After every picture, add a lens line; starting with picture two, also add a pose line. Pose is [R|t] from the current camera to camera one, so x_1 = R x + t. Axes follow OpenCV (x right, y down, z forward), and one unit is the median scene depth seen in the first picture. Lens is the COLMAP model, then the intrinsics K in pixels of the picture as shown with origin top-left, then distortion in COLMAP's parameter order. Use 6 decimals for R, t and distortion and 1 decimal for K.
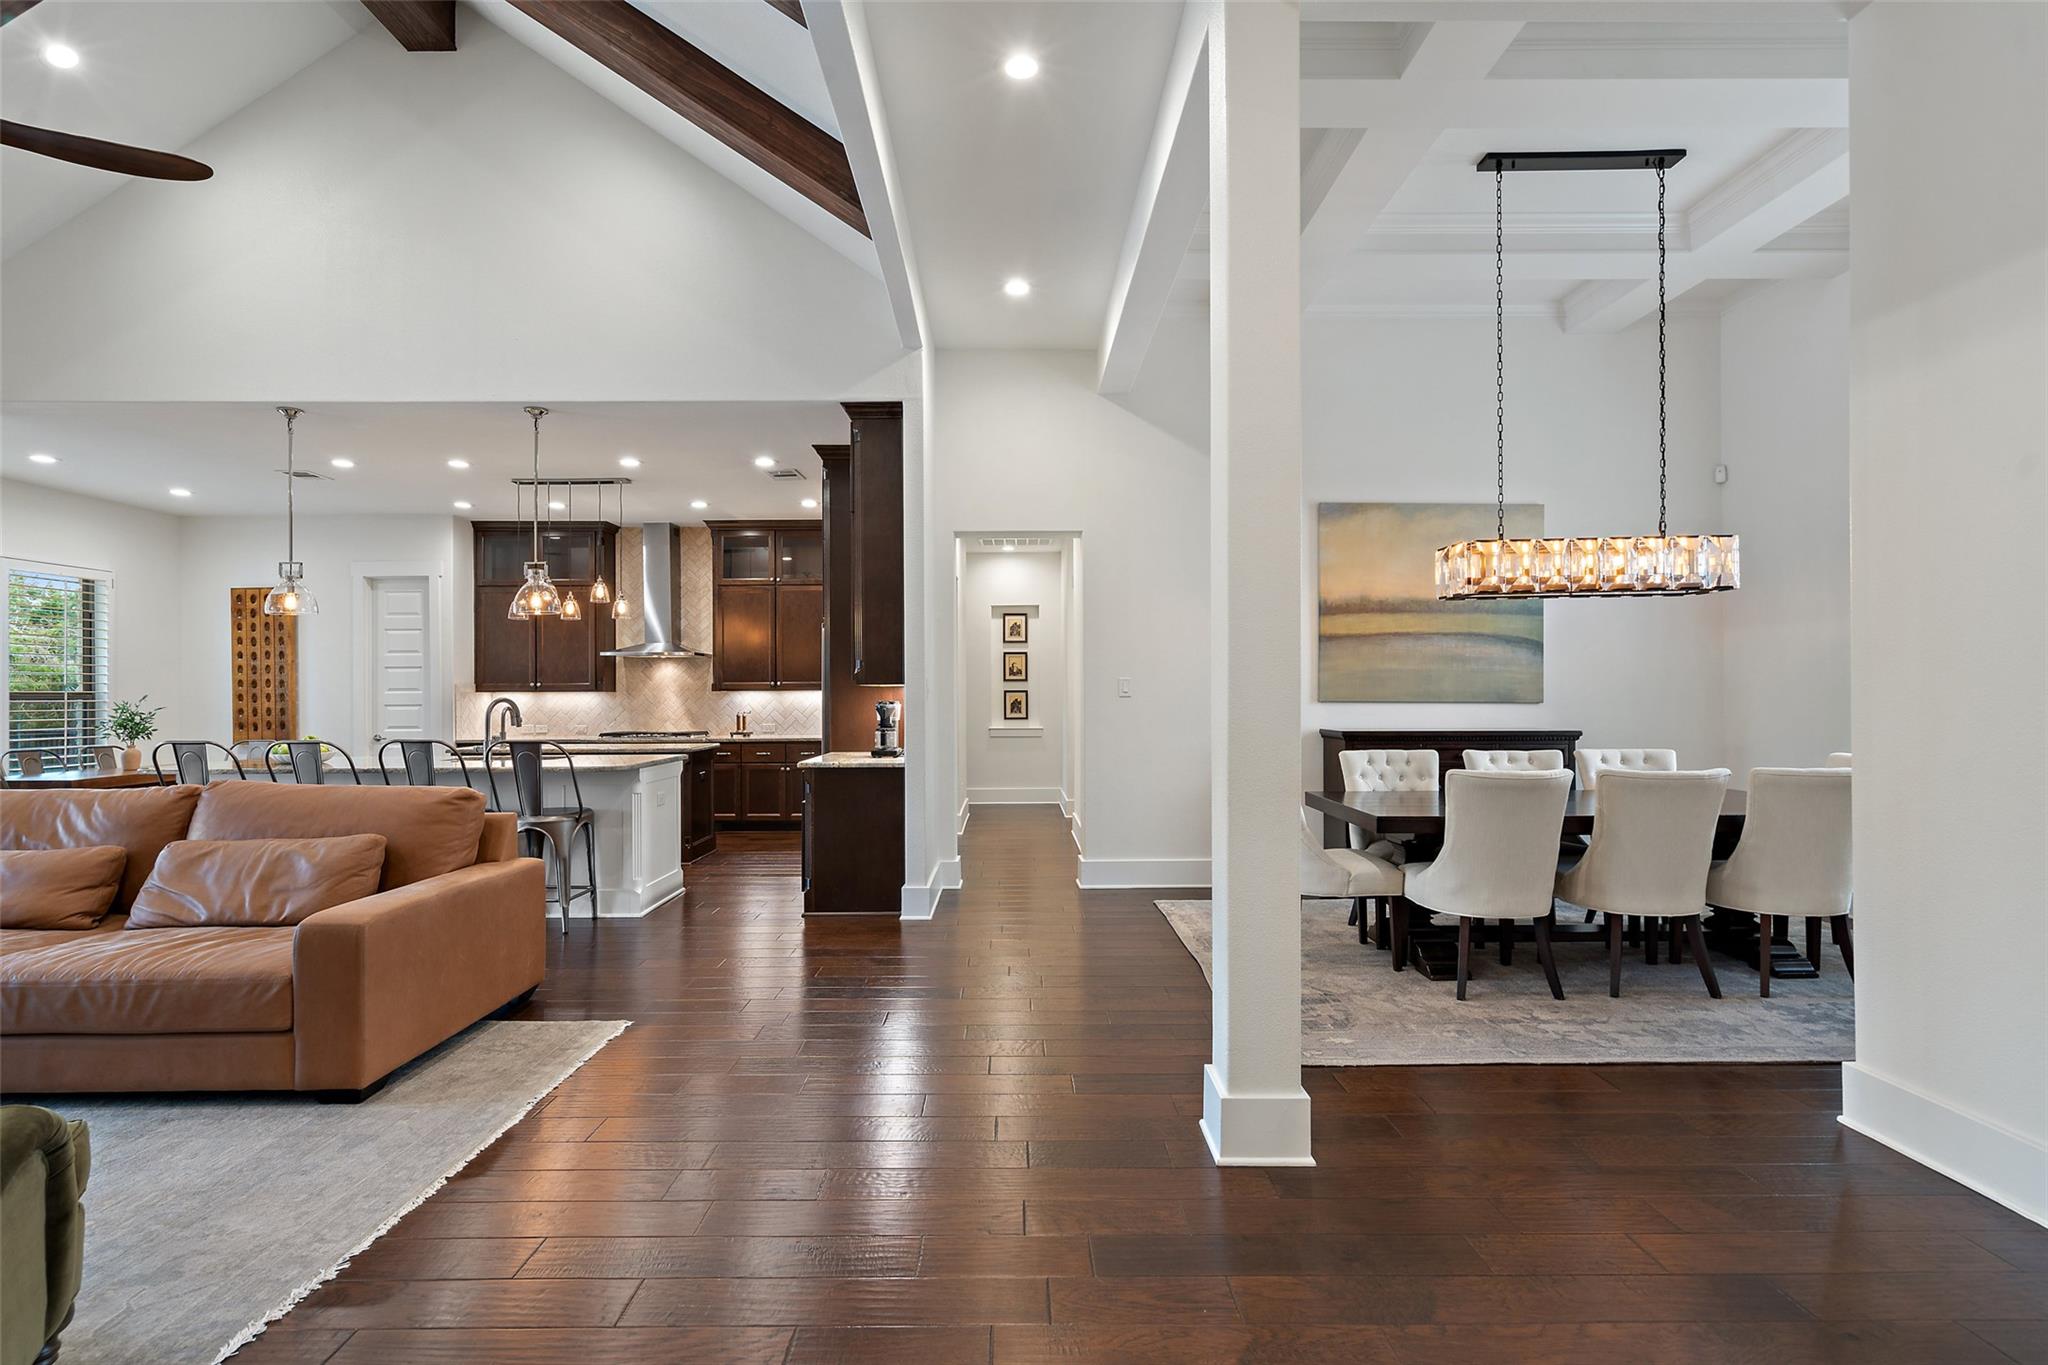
lens RADIAL K [[923.6, 0, 1024.5], [0, 923.6, 709.0], [0, 0, 1]] dist [-0.002876, -0.000113]
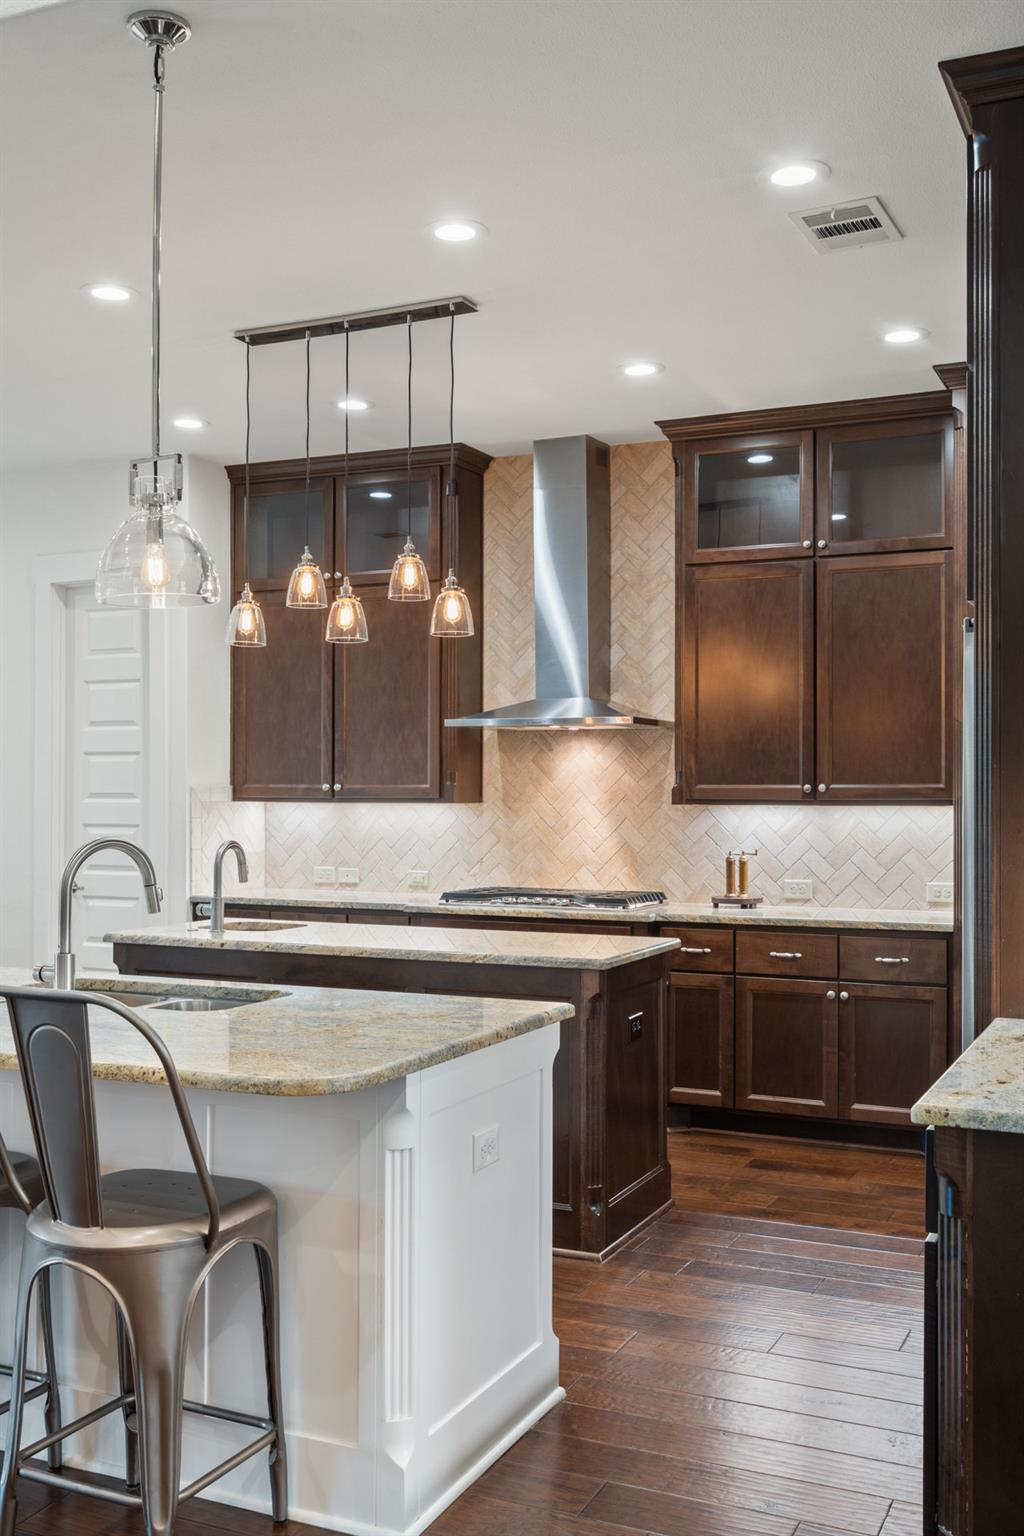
lens RADIAL K [[1486.3, 0, 526.6], [0, 1486.3, 771.3], [0, 0, 1]] dist [-0.010572, 0.000000]
pose [[0.902371, 0.001457, -0.430957, -0.122141], [-0.014219, 0.999551, -0.026393, -0.019717], [0.430725, 0.029944, 0.901986, 0.422742]]
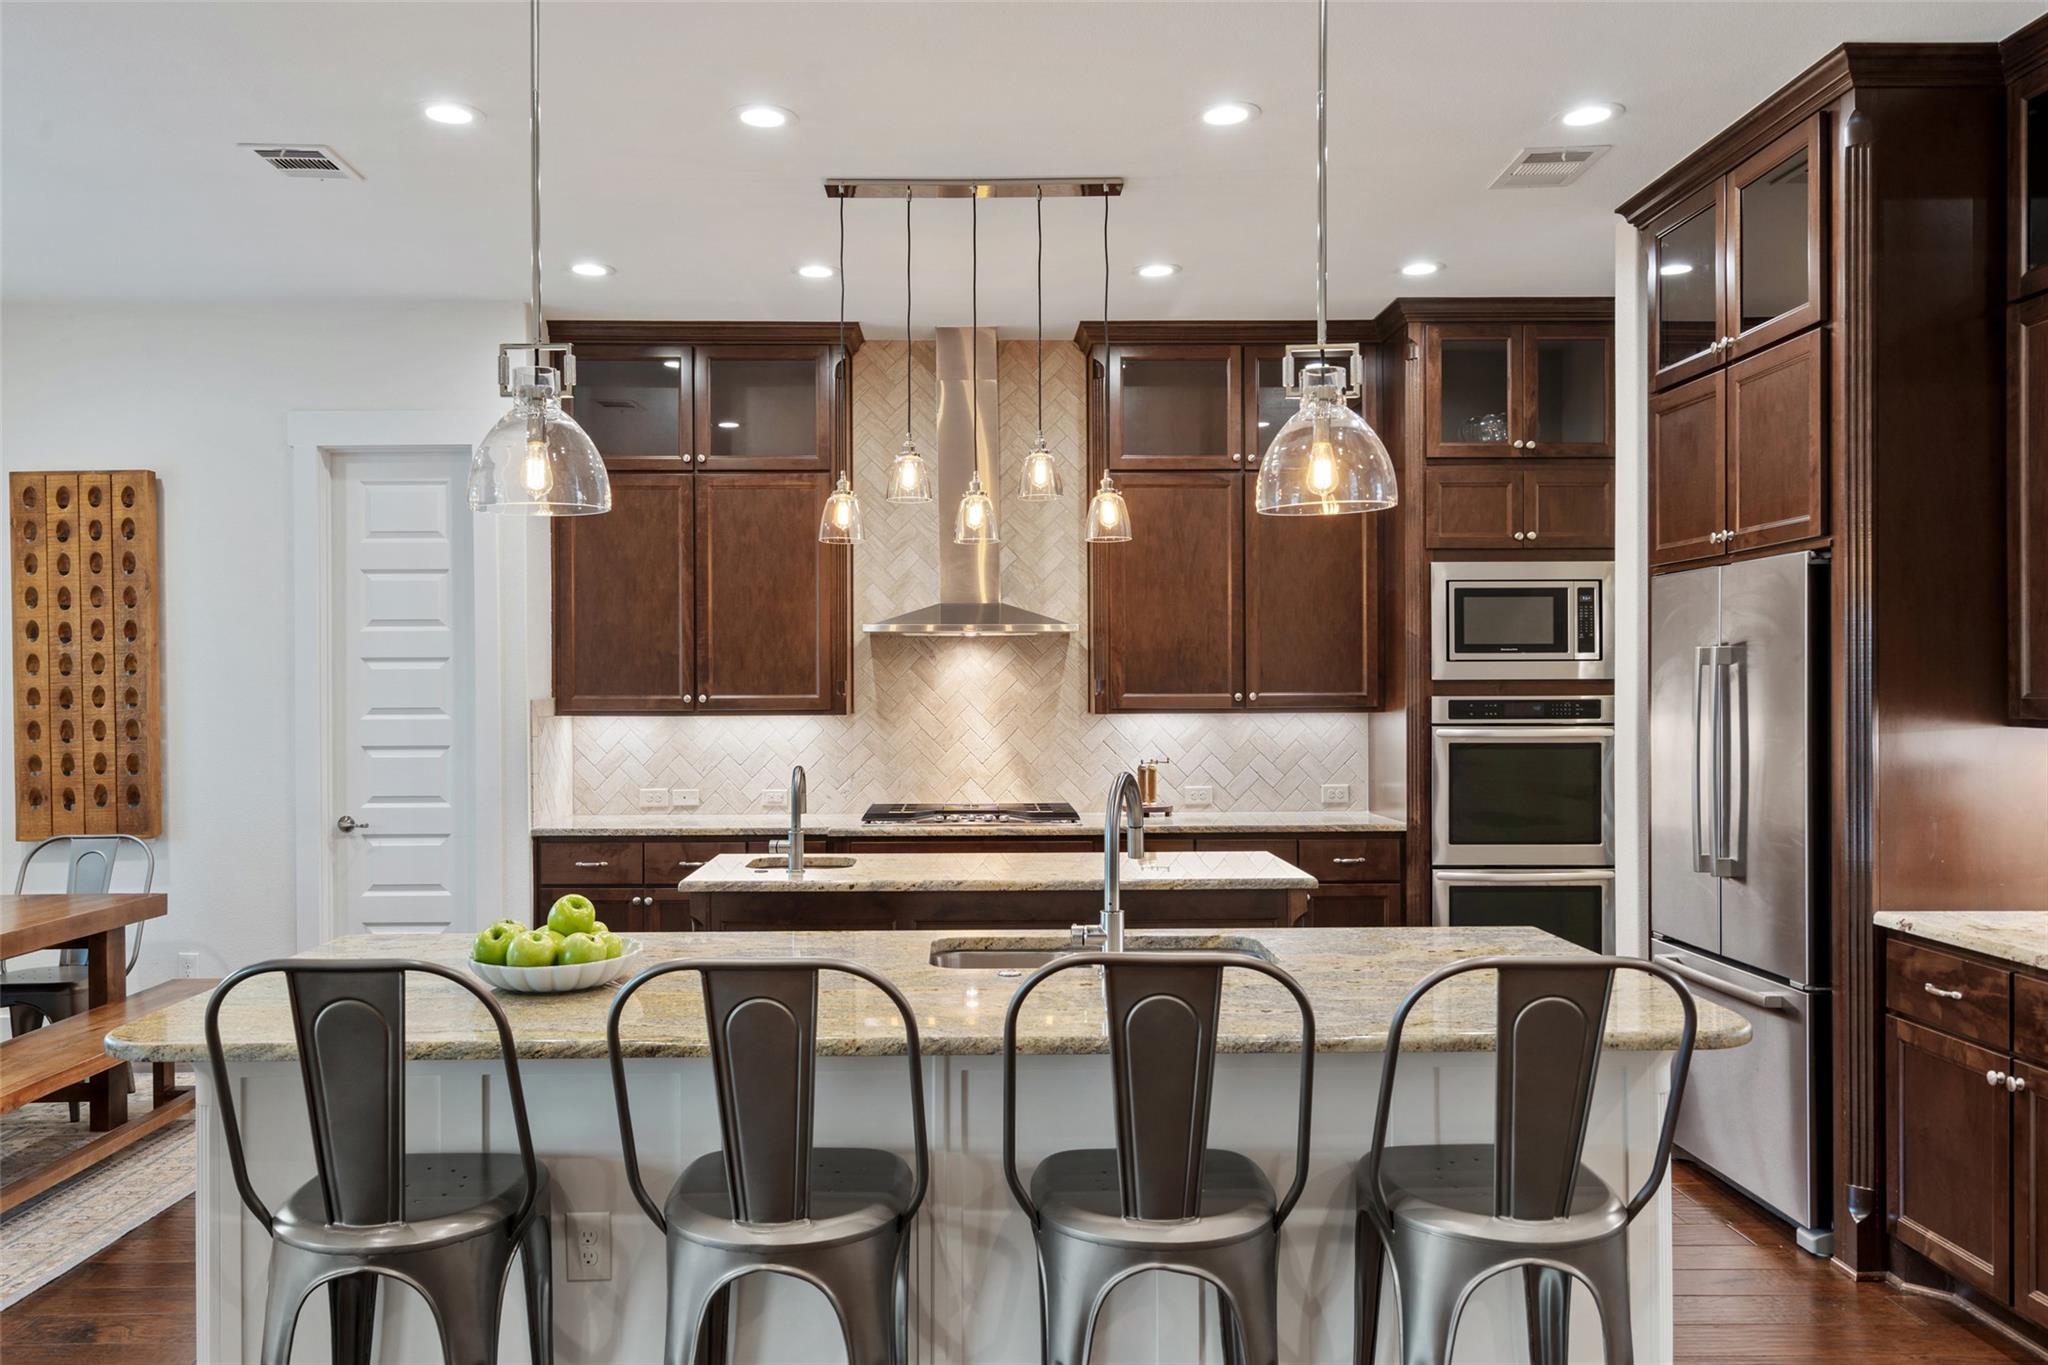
lens RADIAL K [[1505.8, 0, 1006.9], [0, 1505.8, 691.8], [0, 0, 1]] dist [-0.009062, 0.014061]
pose [[0.999982, 0.001064, -0.005897, -0.481469], [-0.001136, 0.999925, -0.012196, -0.026950], [0.005883, 0.012202, 0.999908, 0.376149]]
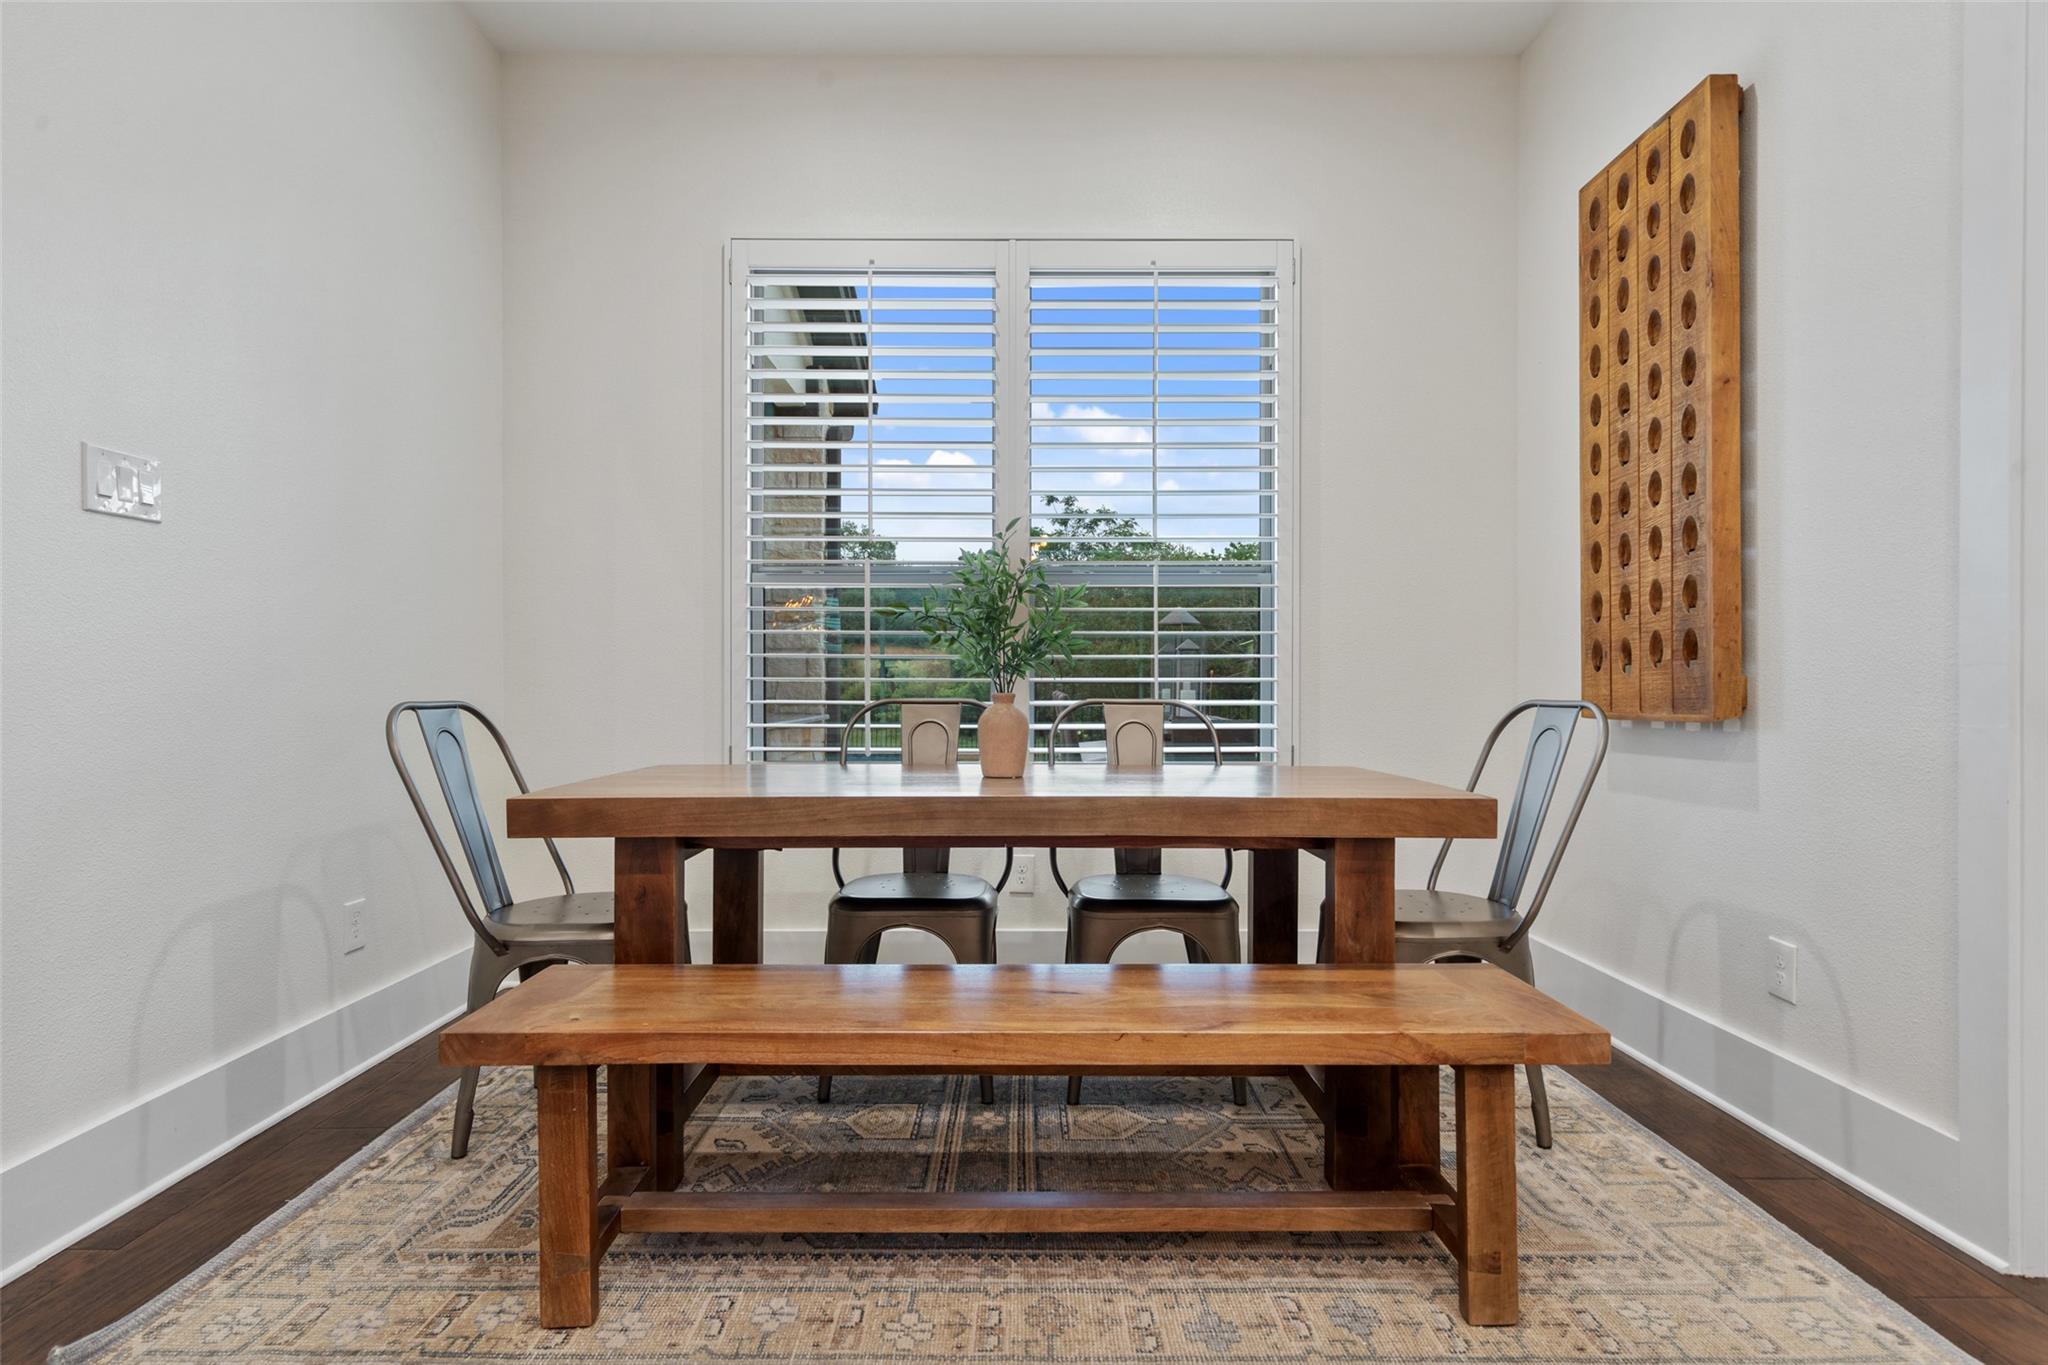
lens RADIAL K [[1038.2, 0, 1012.2], [0, 1038.2, 686.9], [0, 0, 1]] dist [0.013615, -0.000017]
pose [[-0.029075, 0.008415, -0.999542, -0.623705], [-0.012392, 0.999885, 0.008778, 0.033609], [0.999500, 0.012641, -0.028968, 0.995273]]
